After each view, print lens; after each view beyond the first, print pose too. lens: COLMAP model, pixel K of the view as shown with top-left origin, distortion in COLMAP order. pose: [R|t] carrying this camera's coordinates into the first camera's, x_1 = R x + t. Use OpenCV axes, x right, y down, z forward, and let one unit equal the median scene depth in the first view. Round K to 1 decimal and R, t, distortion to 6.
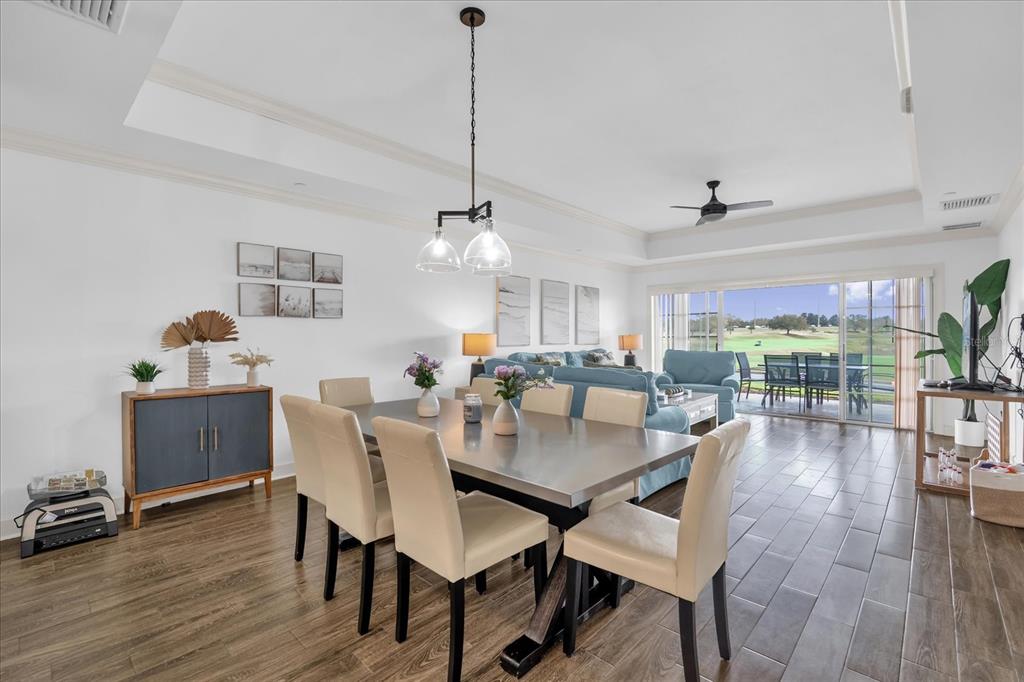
lens RADIAL K [[459.0, 0, 514.8], [0, 459.0, 338.2], [0, 0, 1]] dist [0.011796, -0.000135]
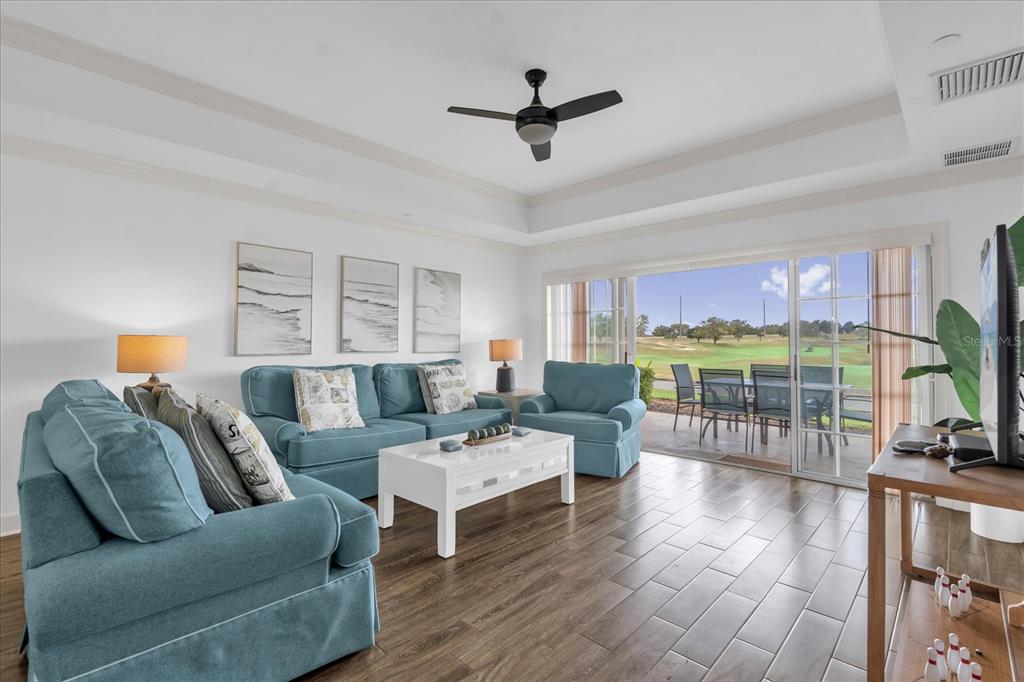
lens RADIAL K [[459.0, 0, 514.8], [0, 459.0, 338.2], [0, 0, 1]] dist [0.011796, -0.000135]
pose [[0.999766, 0.004275, -0.021197, 0.339233], [-0.004564, 0.999897, -0.013627, 0.000267], [0.021137, 0.013721, 0.999682, 0.350614]]
